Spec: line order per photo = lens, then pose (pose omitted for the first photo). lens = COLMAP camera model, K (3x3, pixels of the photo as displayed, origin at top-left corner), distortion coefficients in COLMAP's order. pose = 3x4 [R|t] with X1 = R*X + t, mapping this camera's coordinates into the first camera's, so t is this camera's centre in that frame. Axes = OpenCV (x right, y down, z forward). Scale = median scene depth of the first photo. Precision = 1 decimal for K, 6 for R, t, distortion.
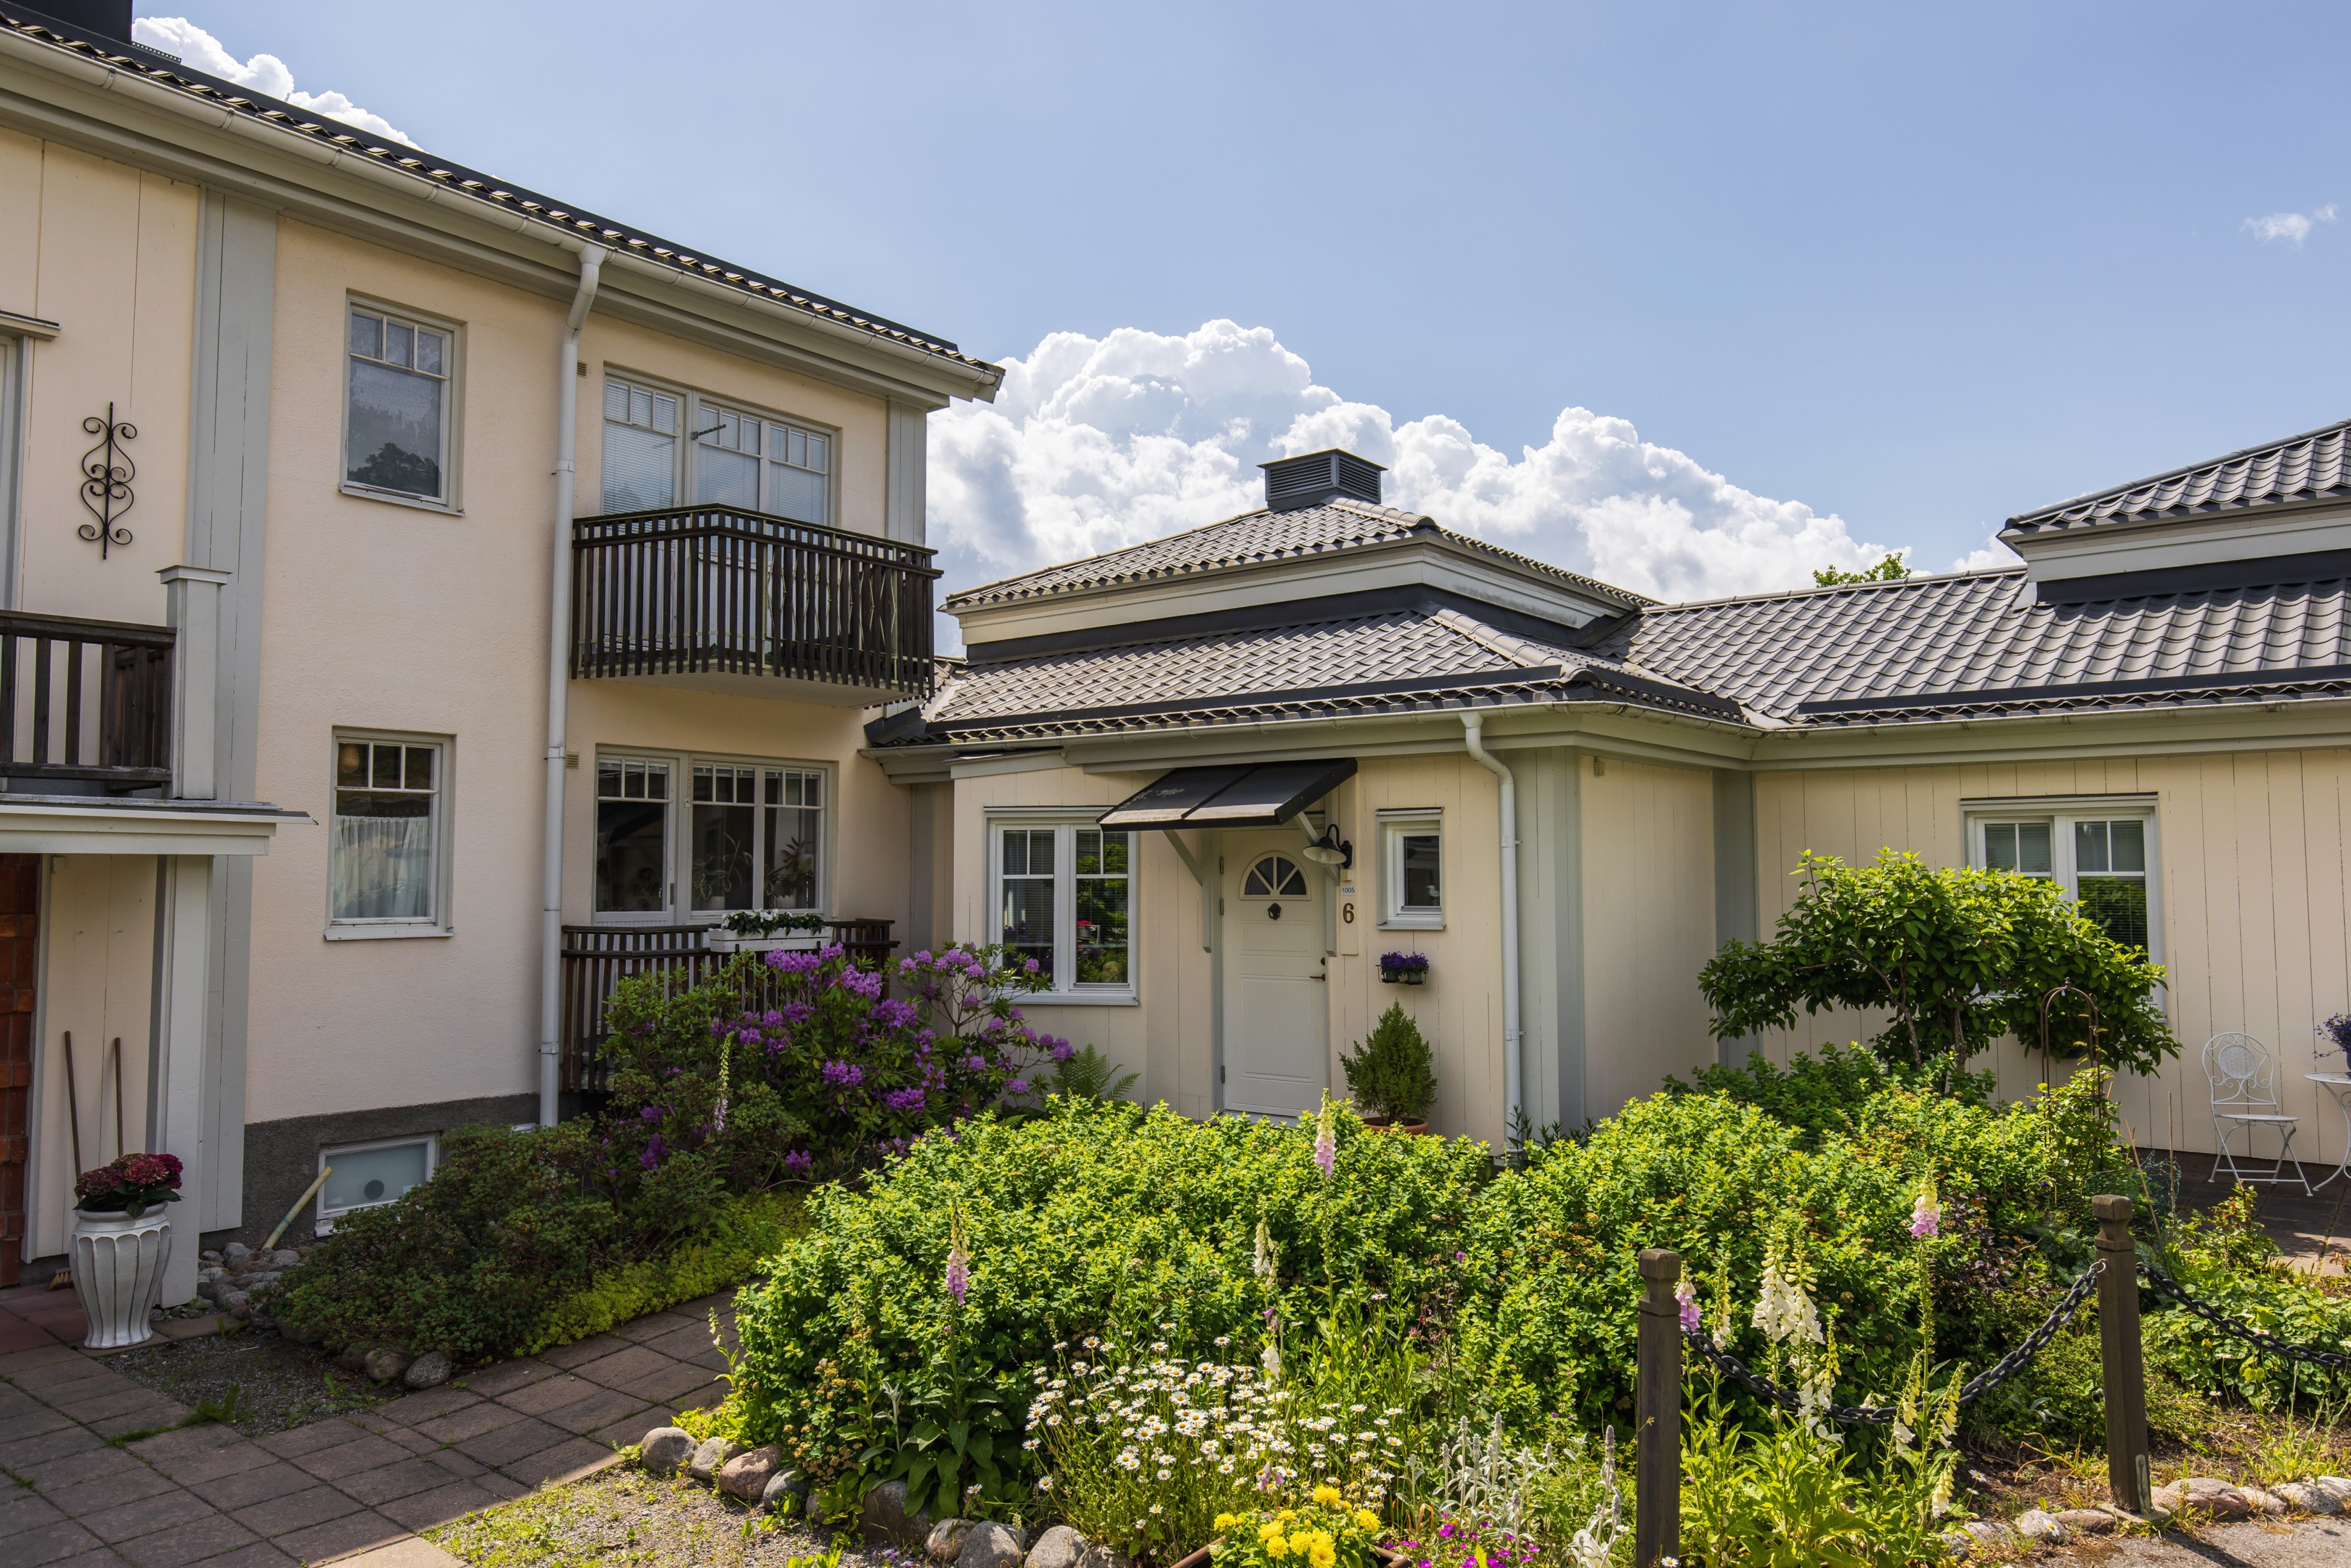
lens RADIAL K [[1583.6, 0, 1175.2], [0, 1583.6, 793.6], [0, 0, 1]] dist [0.003275, -0.000992]
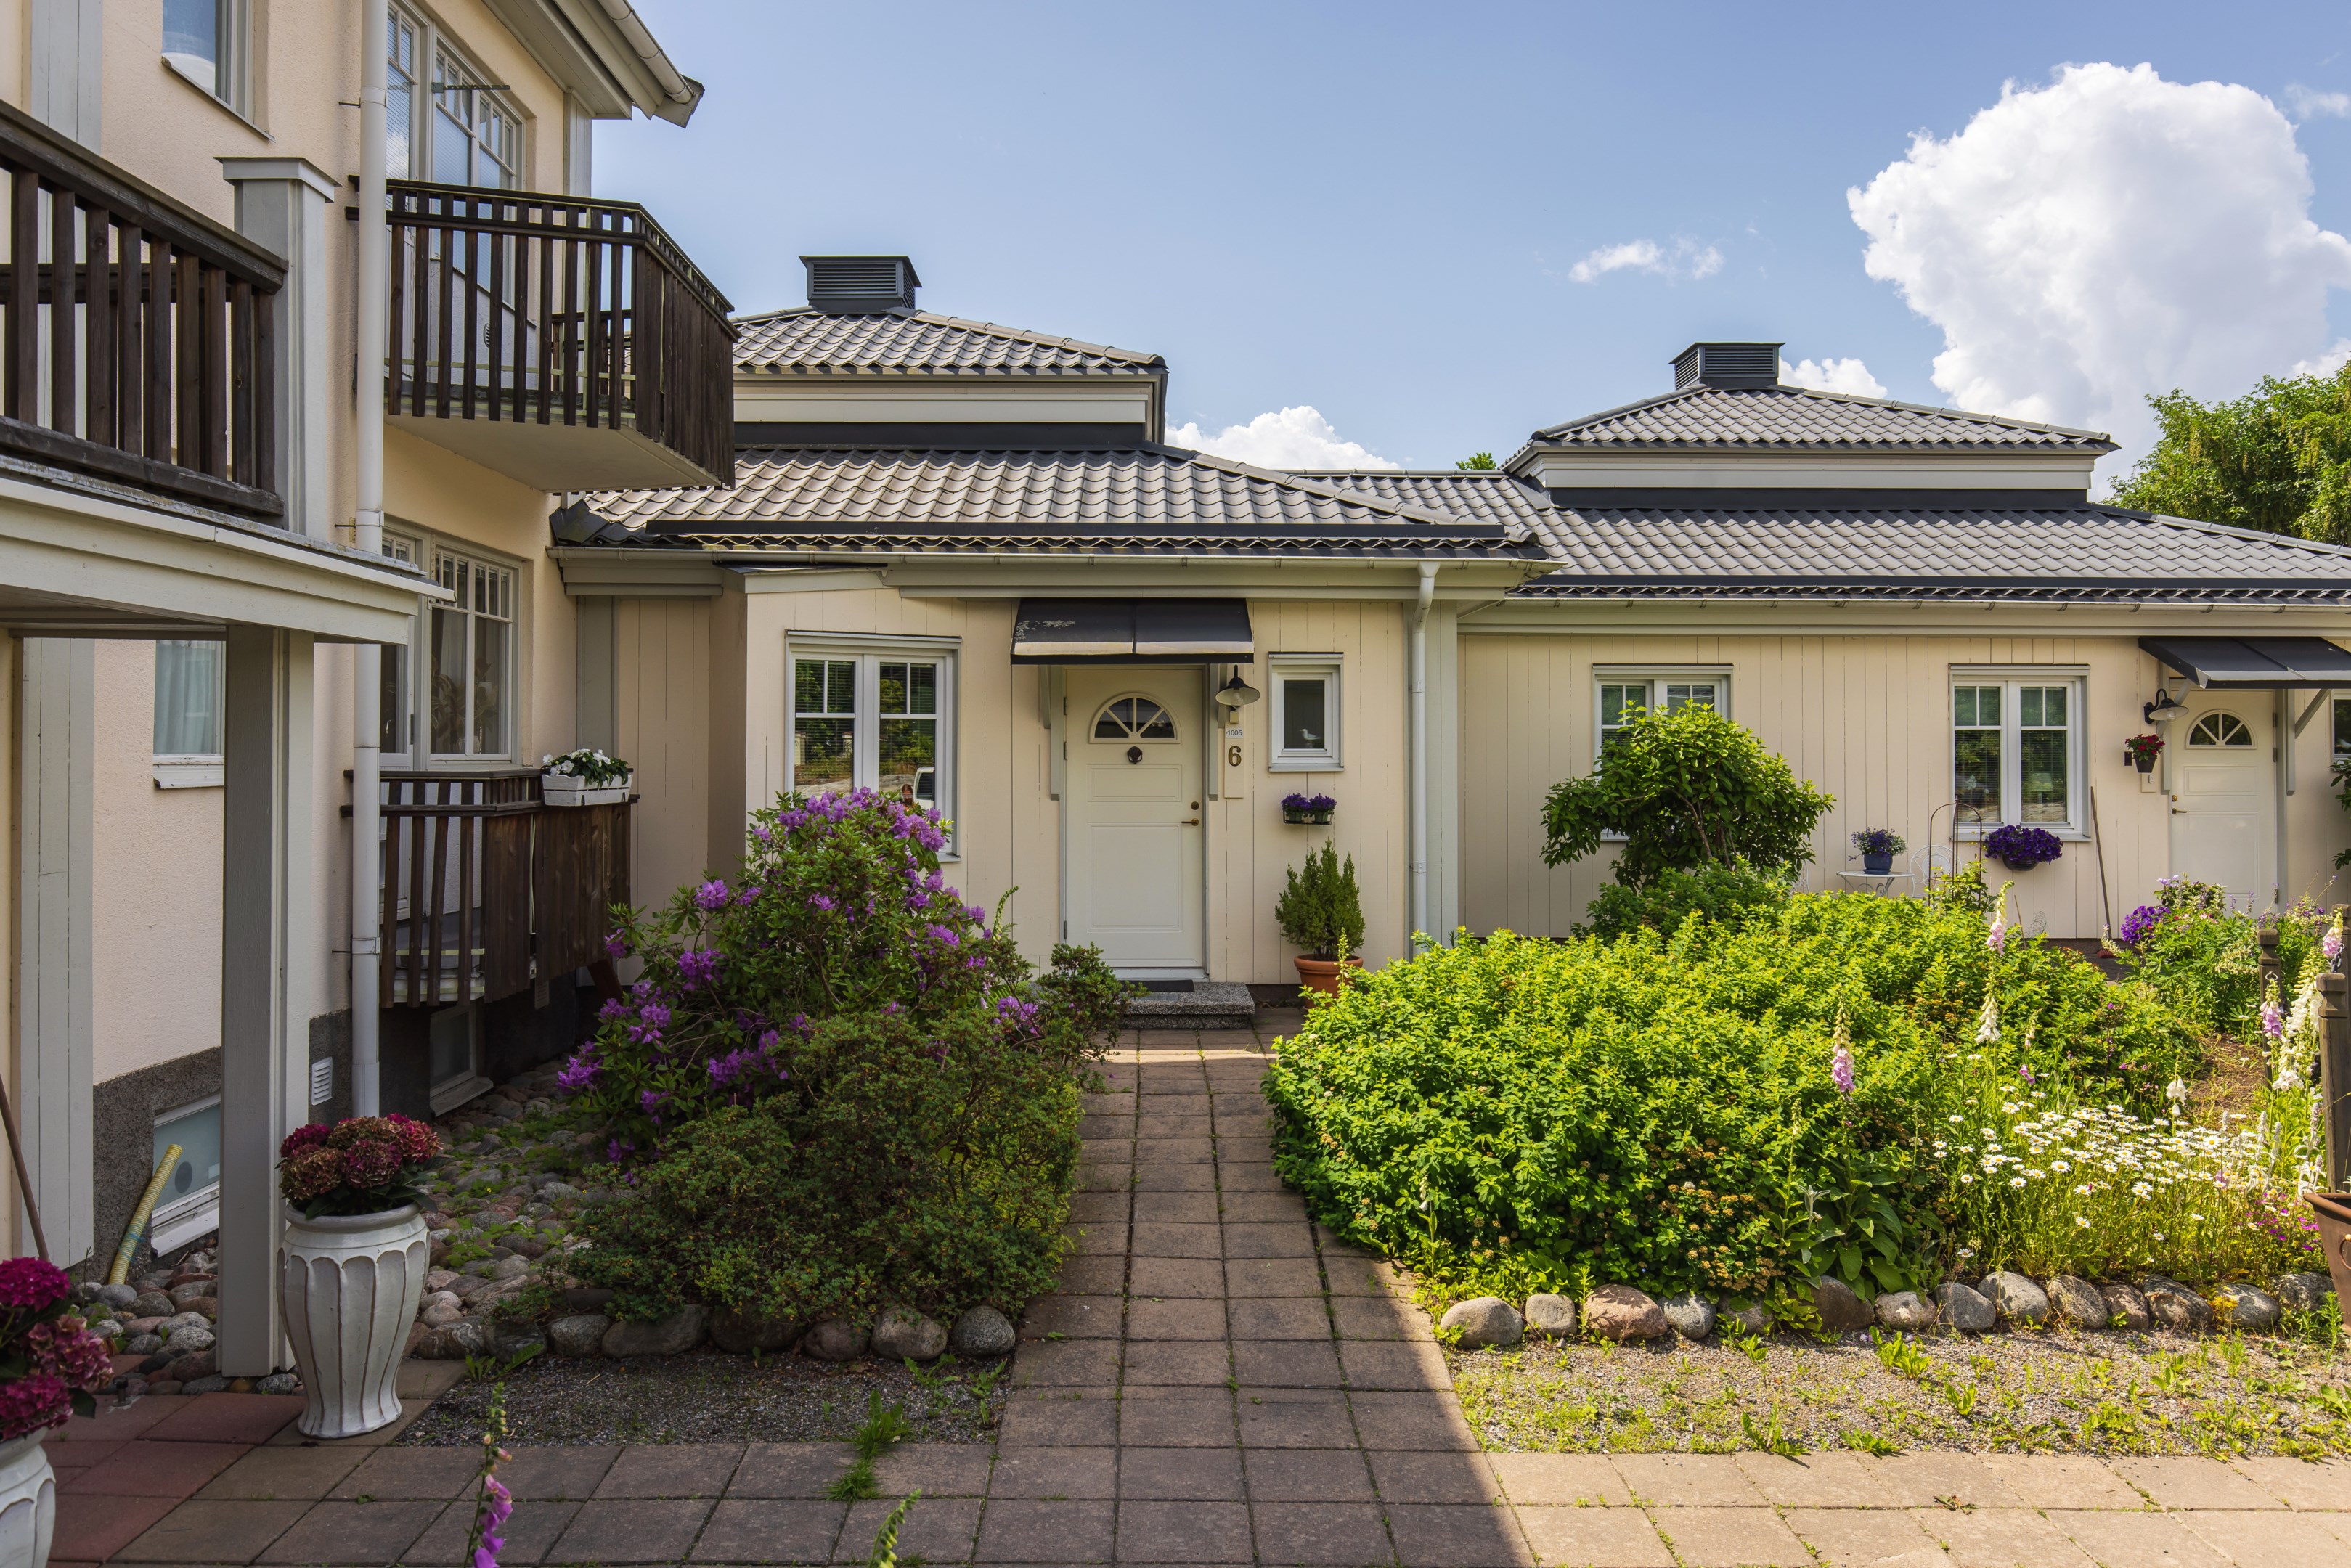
lens RADIAL K [[1701.8, 0, 1158.6], [0, 1701.8, 722.0], [0, 0, 1]] dist [0.028250, 0.000013]
pose [[0.776092, 0.016090, 0.630415, -0.582558], [-0.039132, 0.998977, 0.022678, 0.031462], [-0.629404, -0.042270, 0.775927, 0.203398]]
